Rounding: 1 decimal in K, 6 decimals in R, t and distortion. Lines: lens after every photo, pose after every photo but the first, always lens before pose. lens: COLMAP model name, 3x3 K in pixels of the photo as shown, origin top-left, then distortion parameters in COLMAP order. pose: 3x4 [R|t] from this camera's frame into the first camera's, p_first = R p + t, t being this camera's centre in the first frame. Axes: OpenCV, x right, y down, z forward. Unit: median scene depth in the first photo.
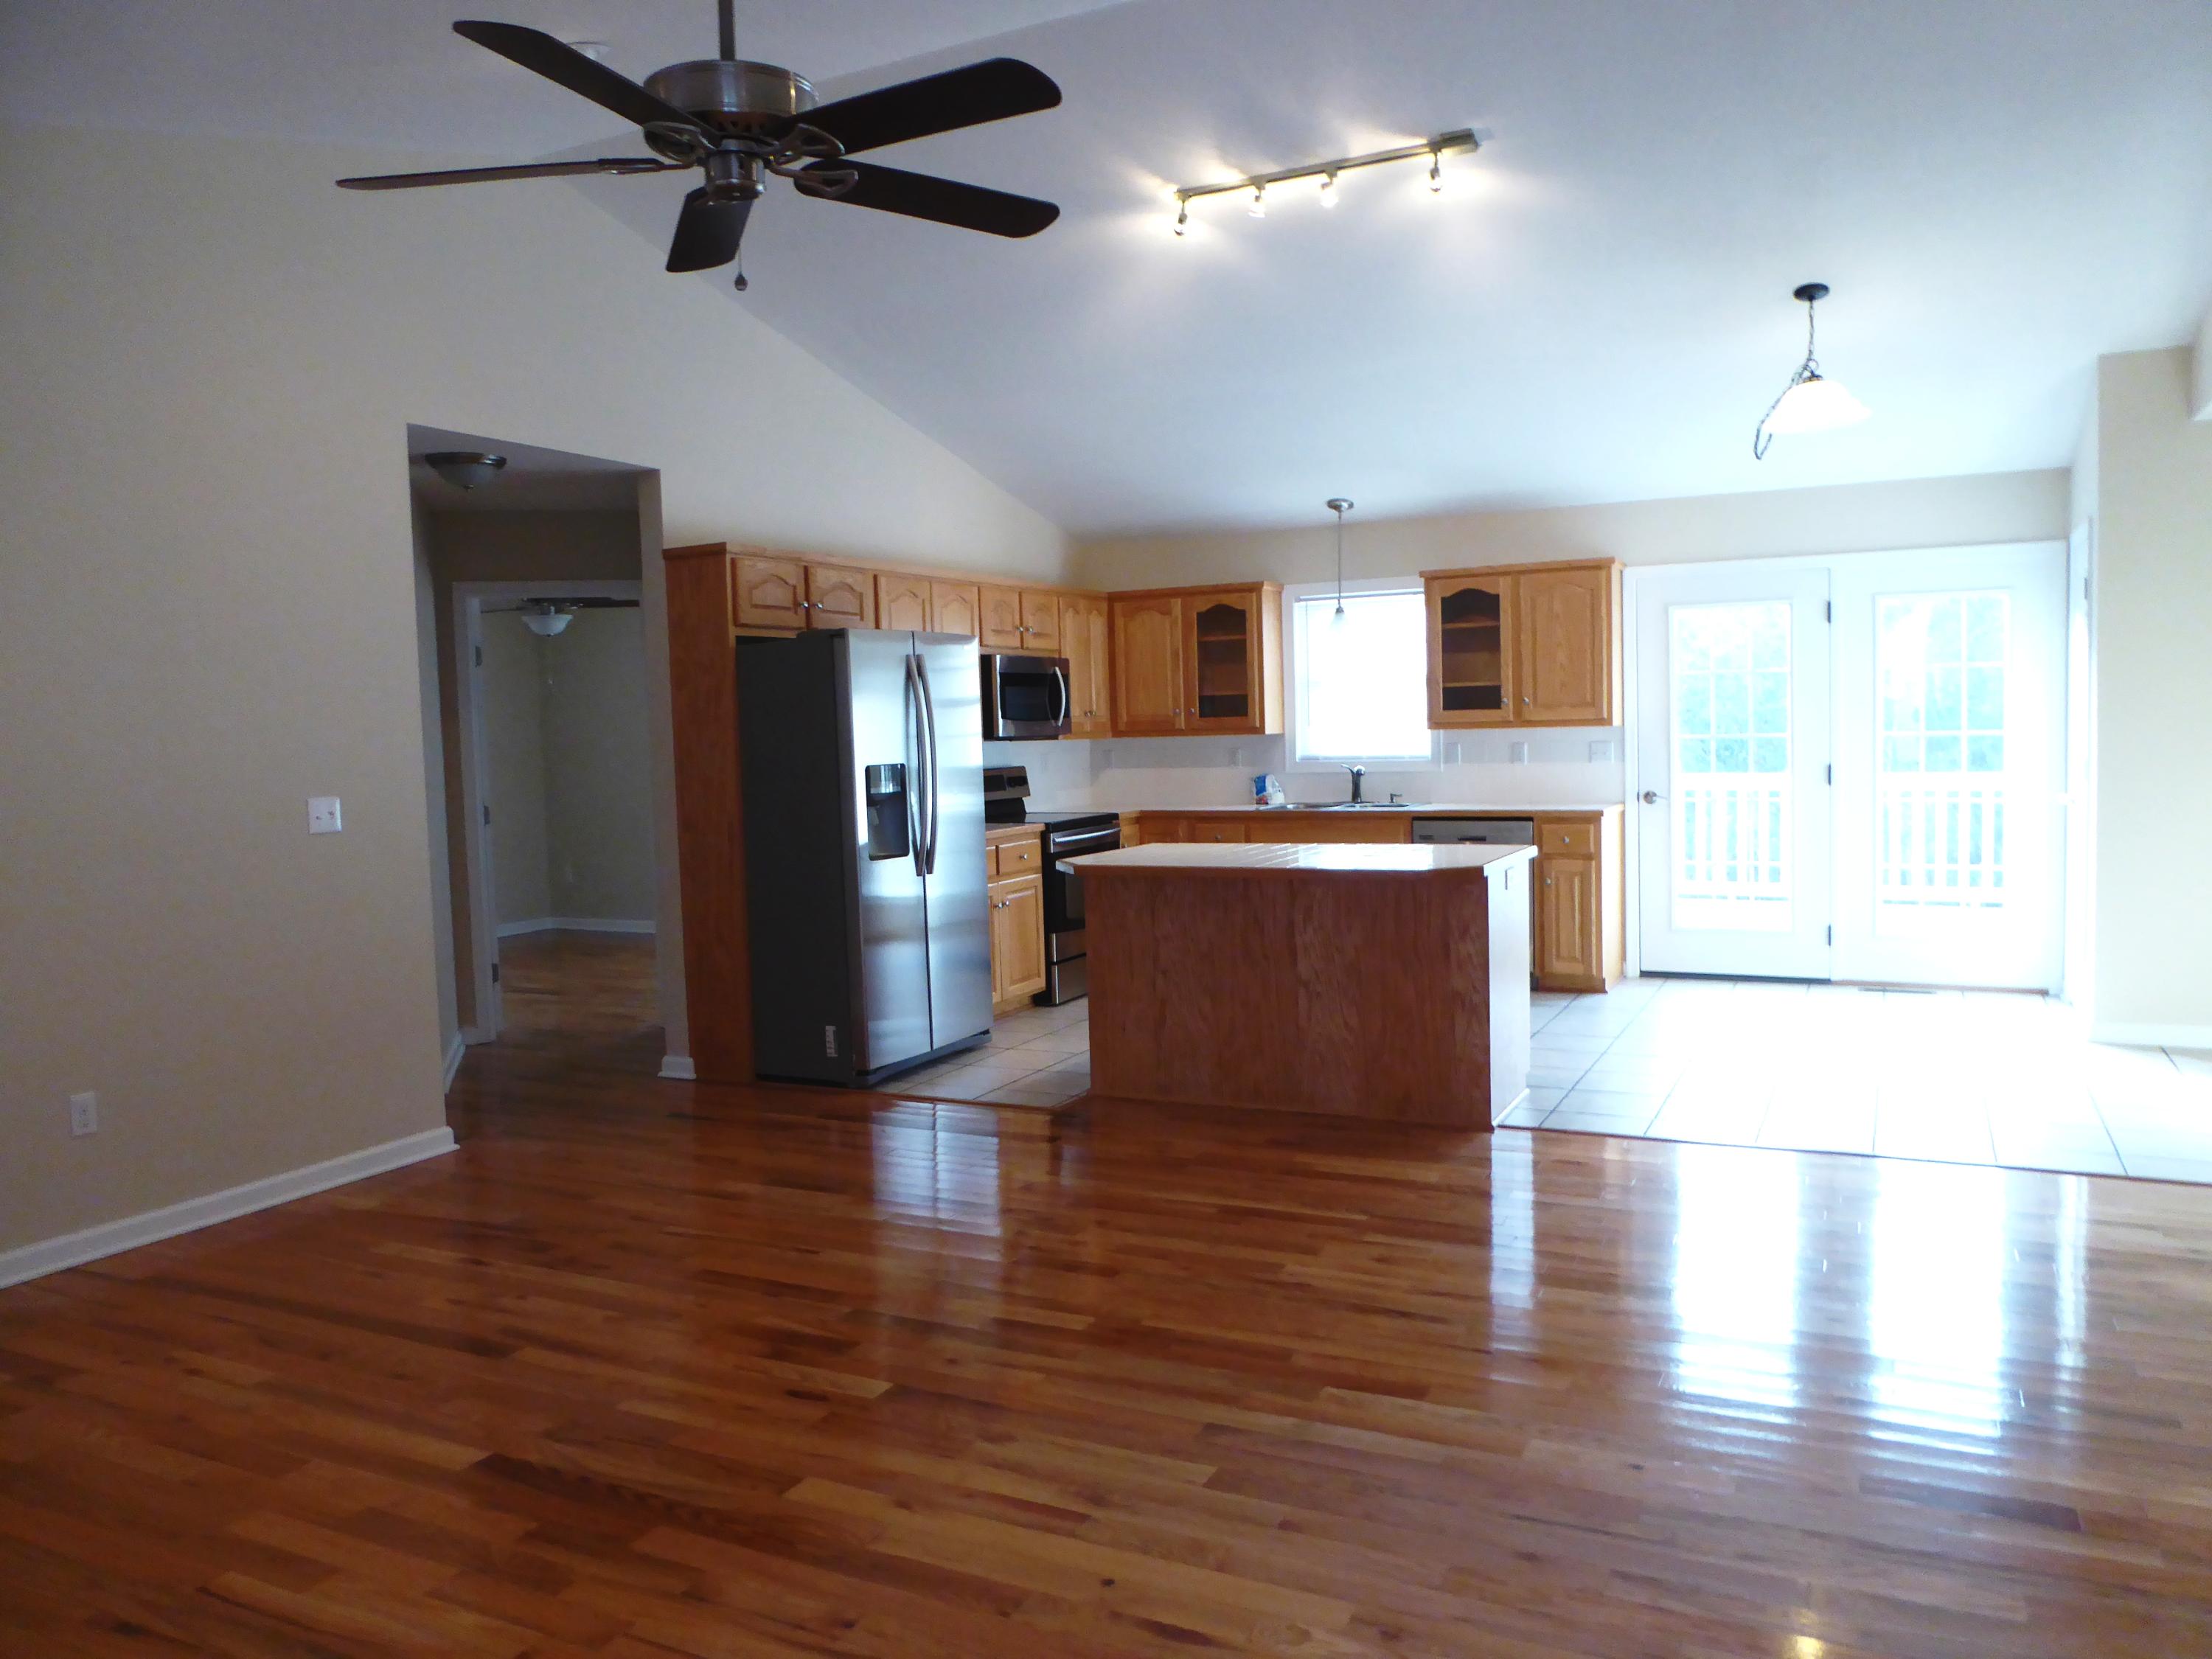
lens RADIAL K [[1571.3, 0, 1121.4], [0, 1571.3, 818.9], [0, 0, 1]] dist [-0.045895, 0.016045]
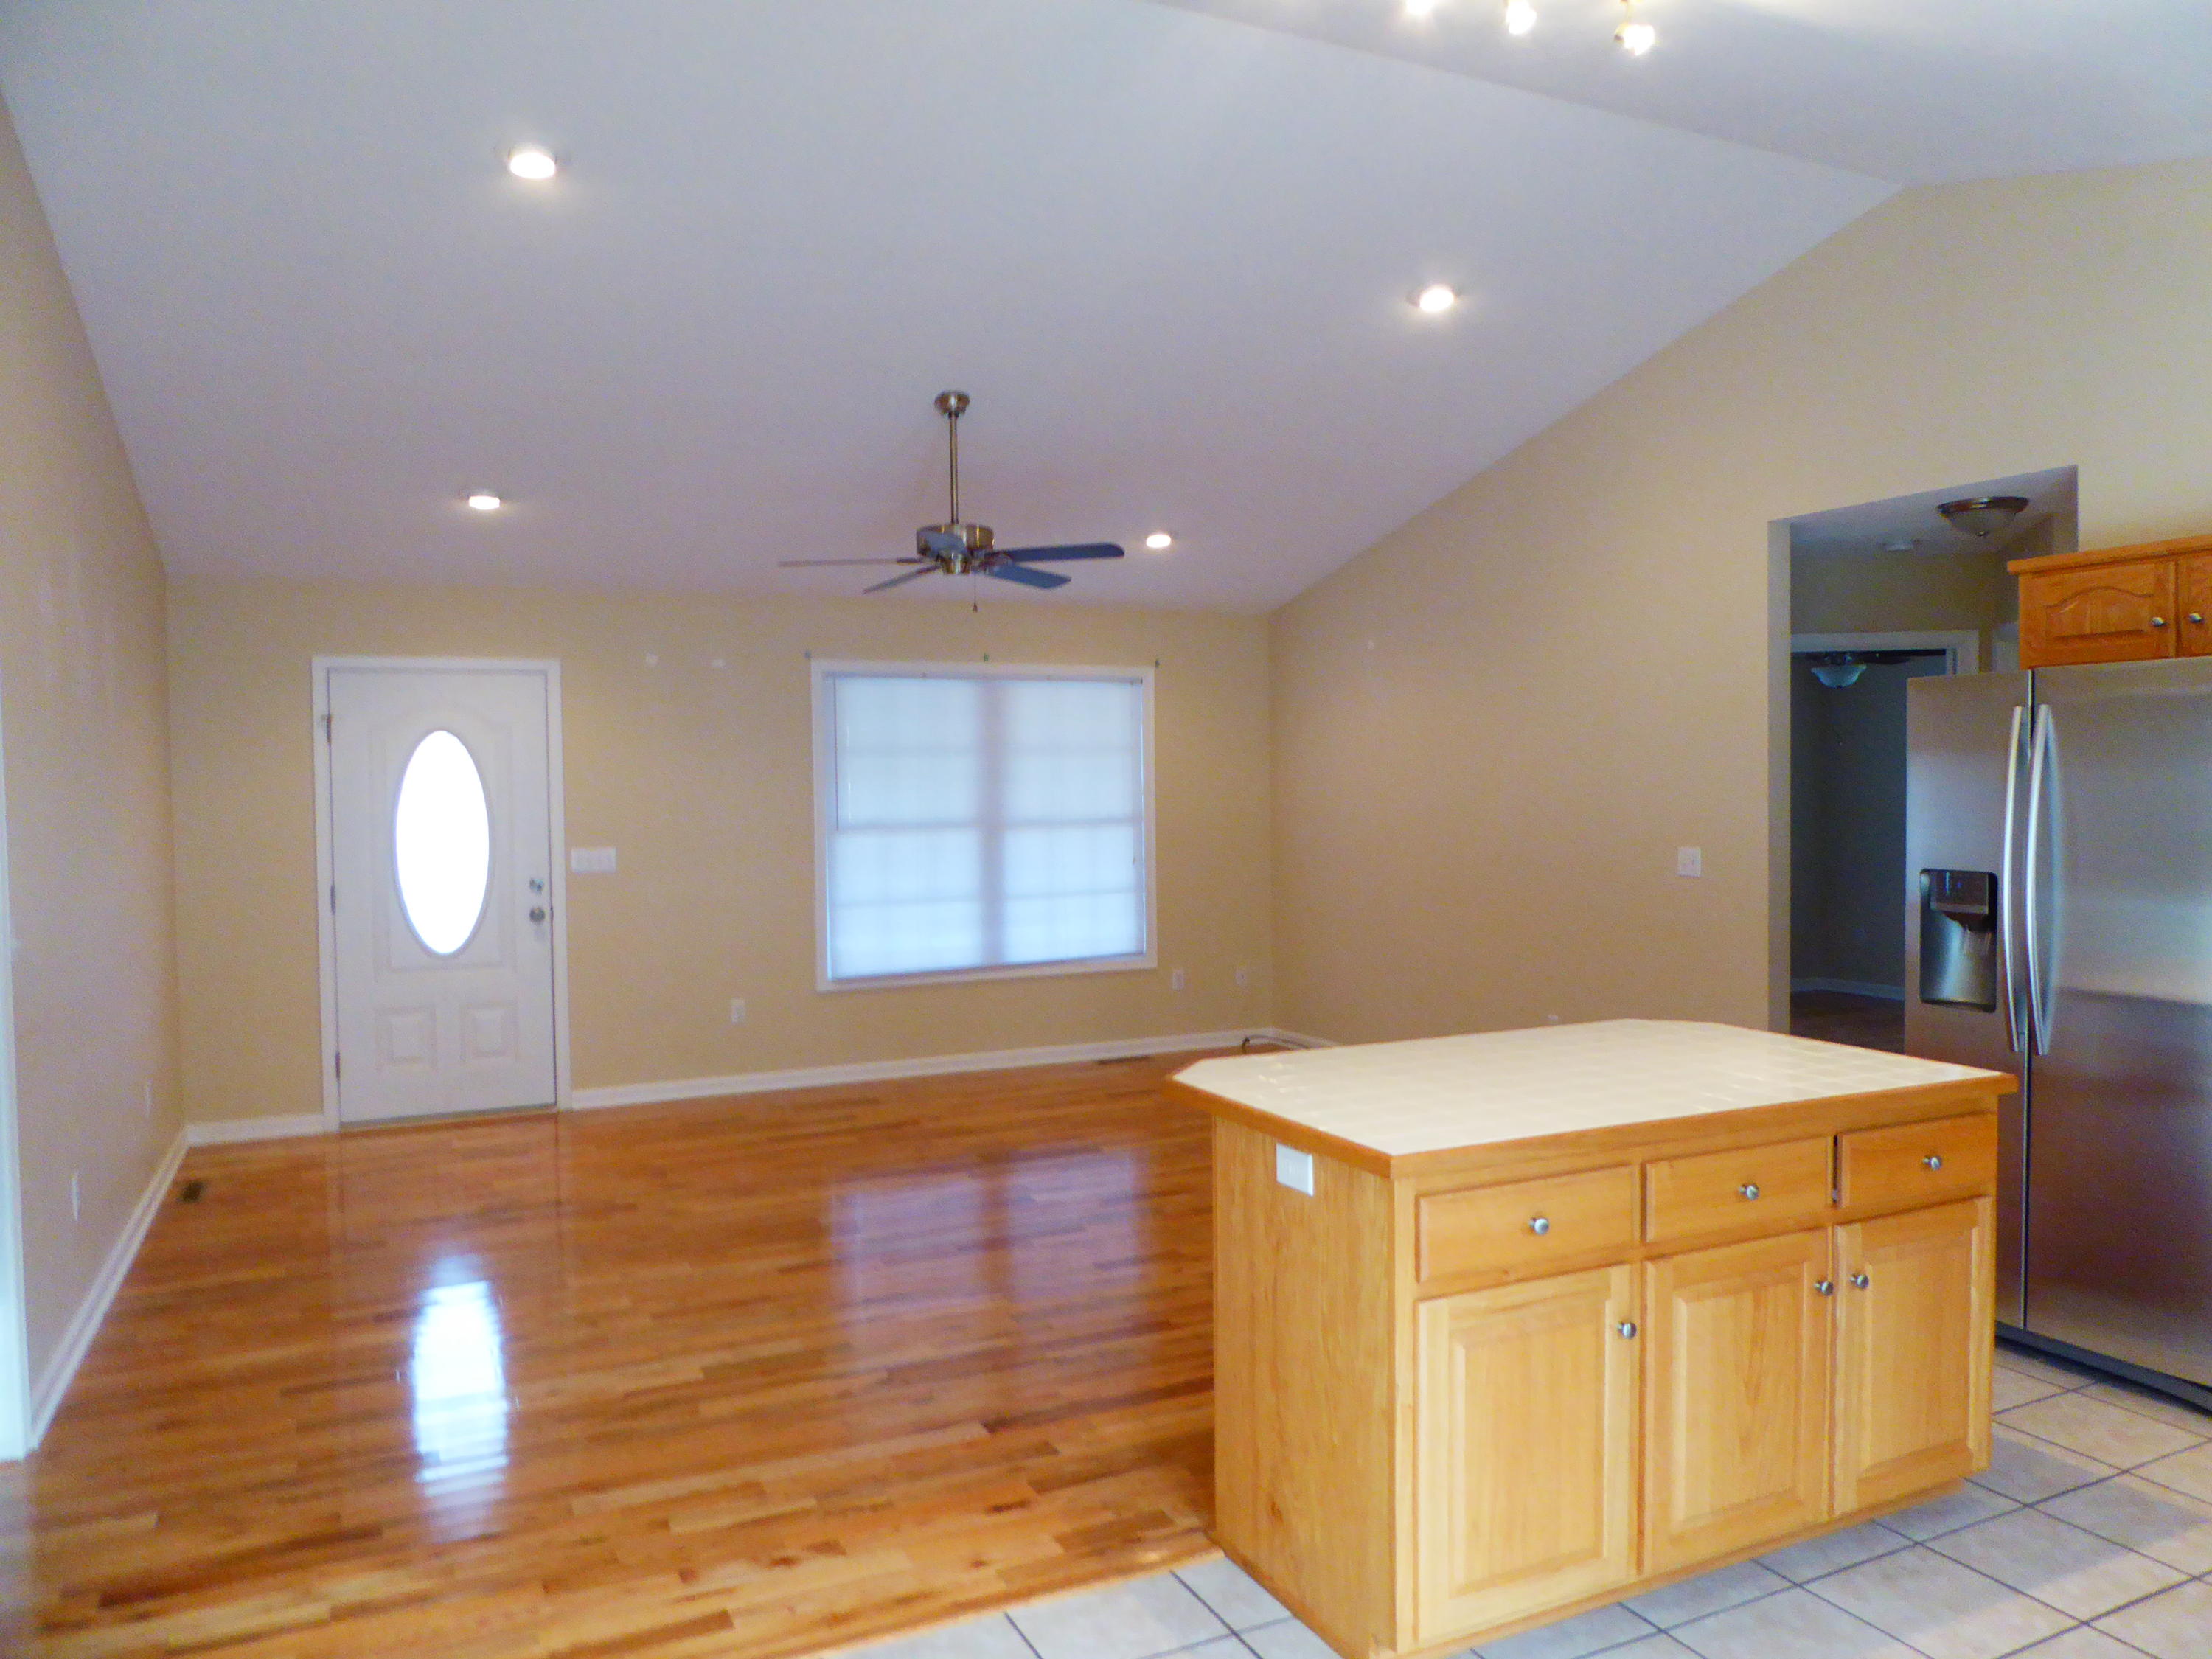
lens RADIAL K [[1570.5, 0, 1126.5], [0, 1570.5, 821.7], [0, 0, 1]] dist [-0.031183, 0.010551]
pose [[-0.608305, 0.053846, -0.791875, 0.588600], [-0.020161, 0.996326, 0.083236, -0.101935], [0.793448, 0.066598, -0.604984, 1.084619]]
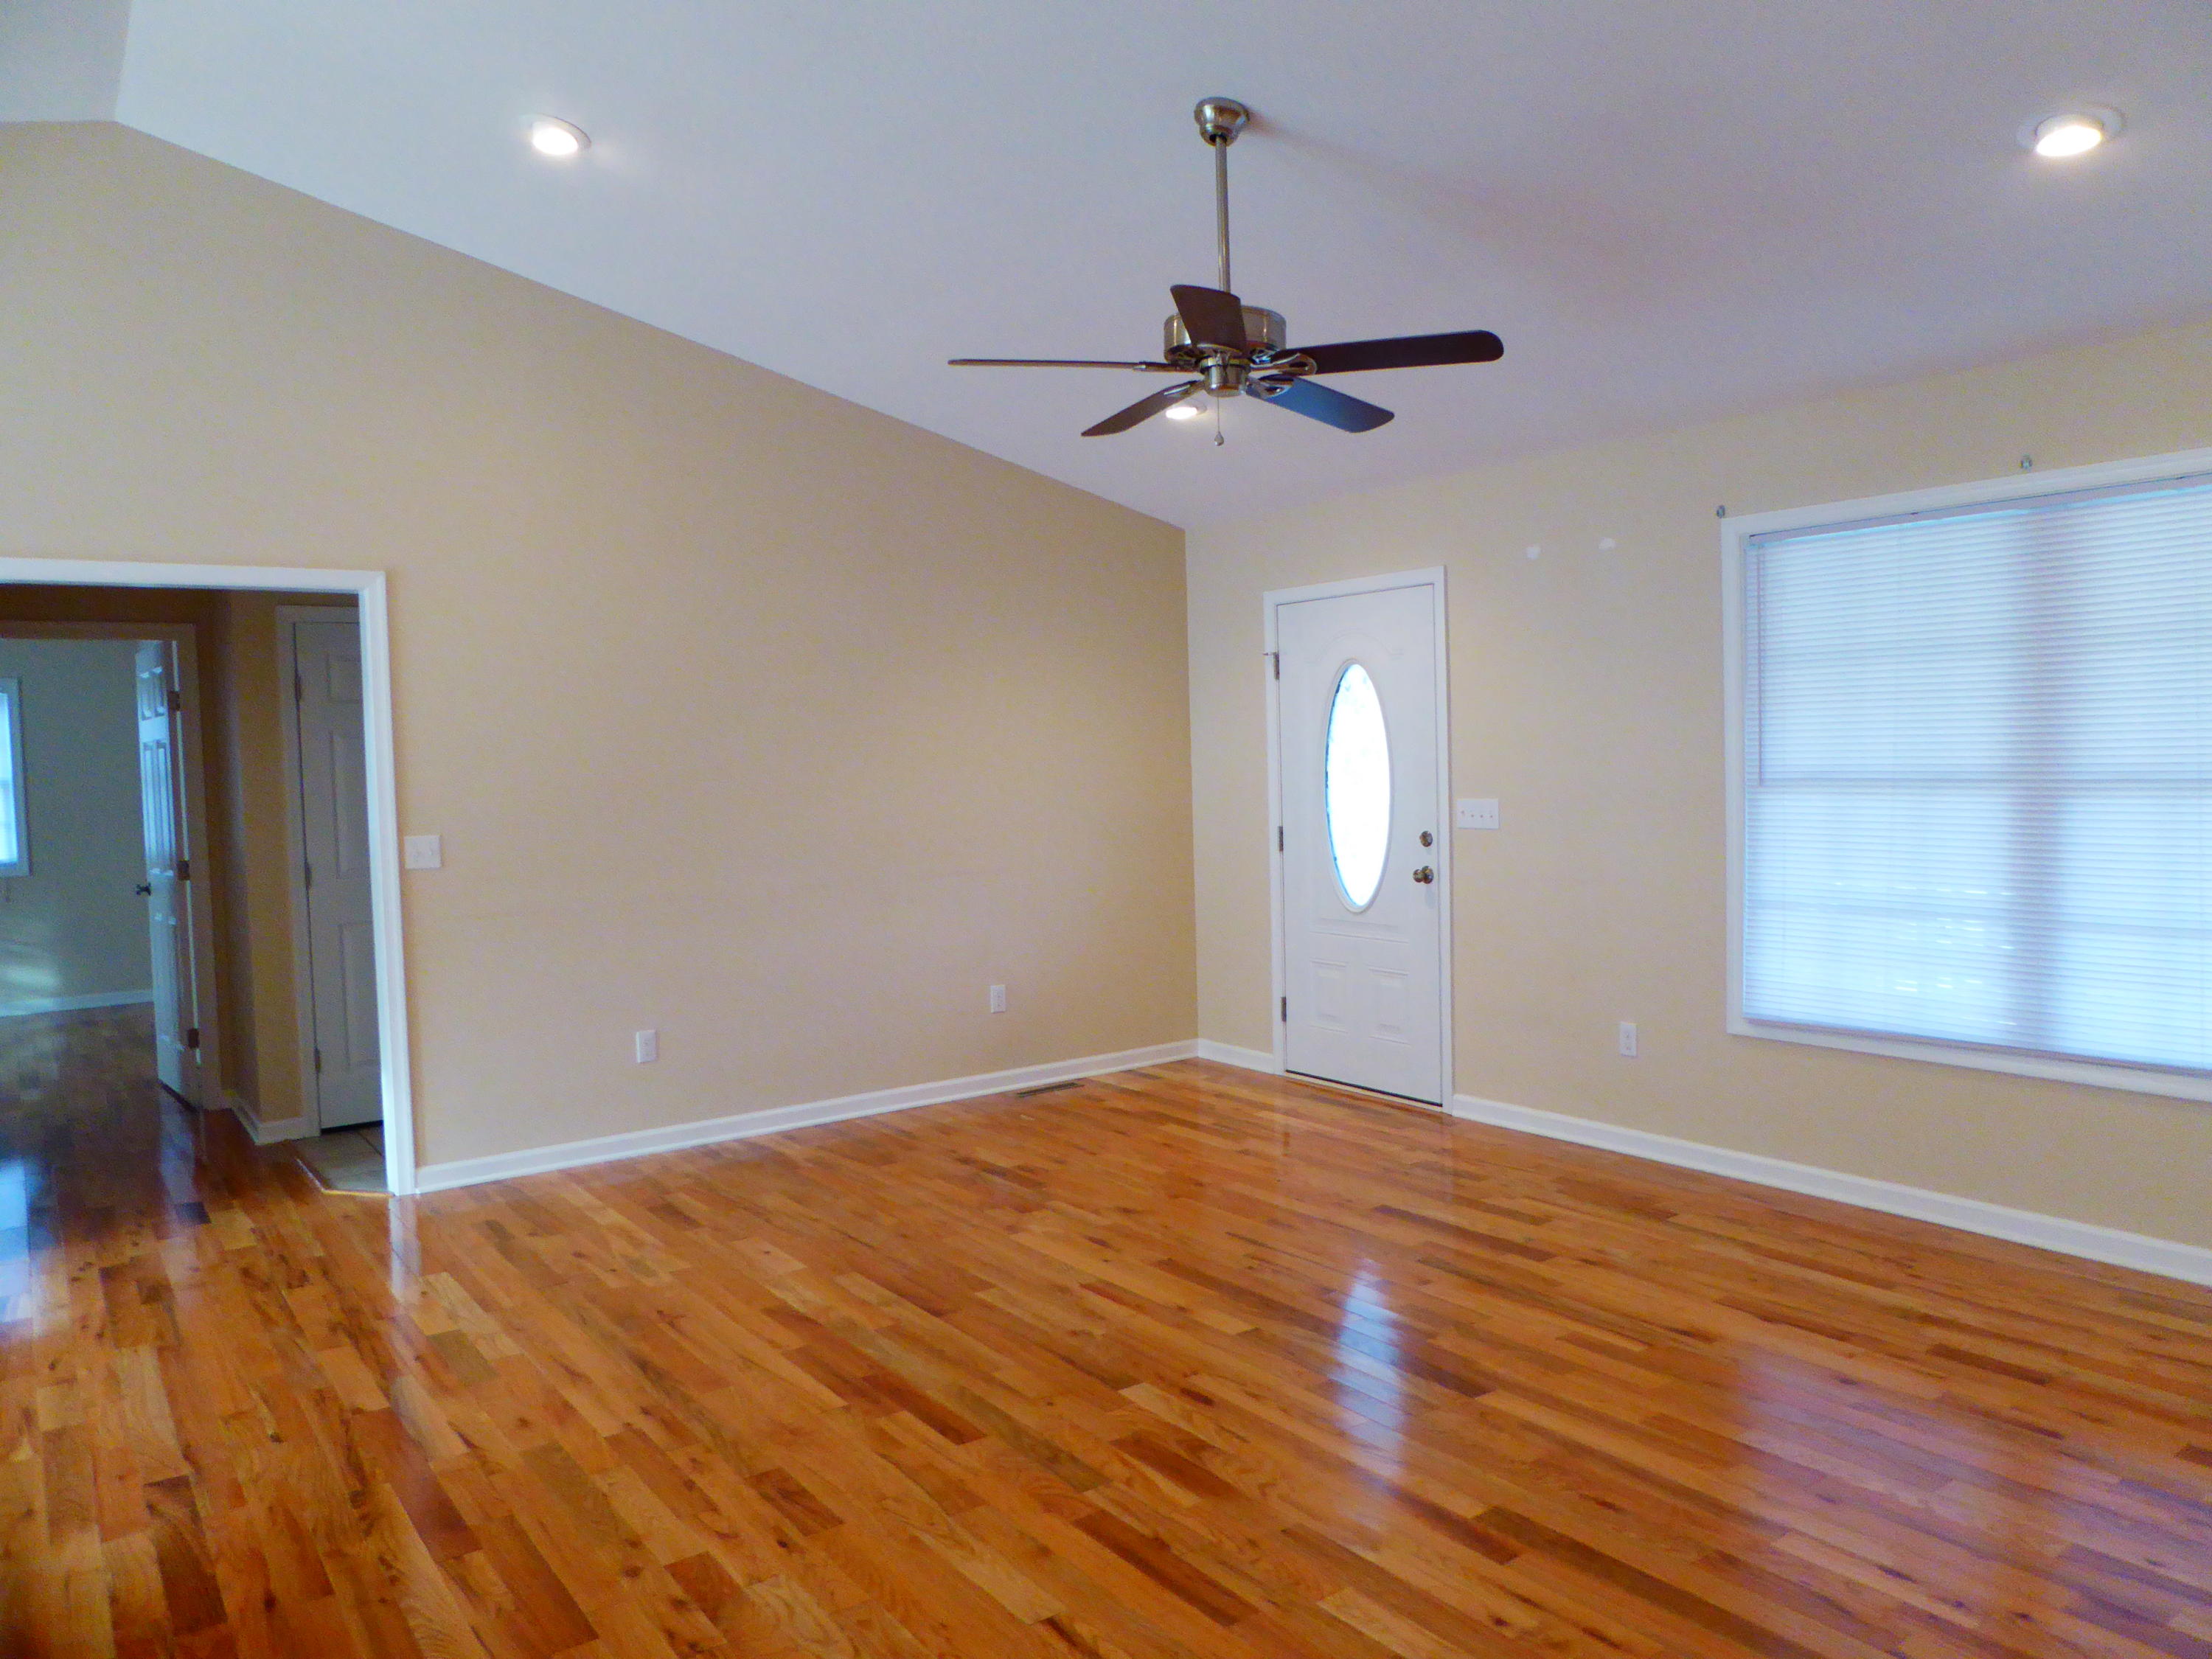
lens RADIAL K [[1570.5, 0, 1126.5], [0, 1570.5, 821.7], [0, 0, 1]] dist [-0.031183, 0.010551]
pose [[-0.884460, 0.030950, 0.465589, -0.343006], [0.079640, 0.993170, 0.085267, -0.060634], [-0.459770, 0.112495, -0.880884, 0.985479]]
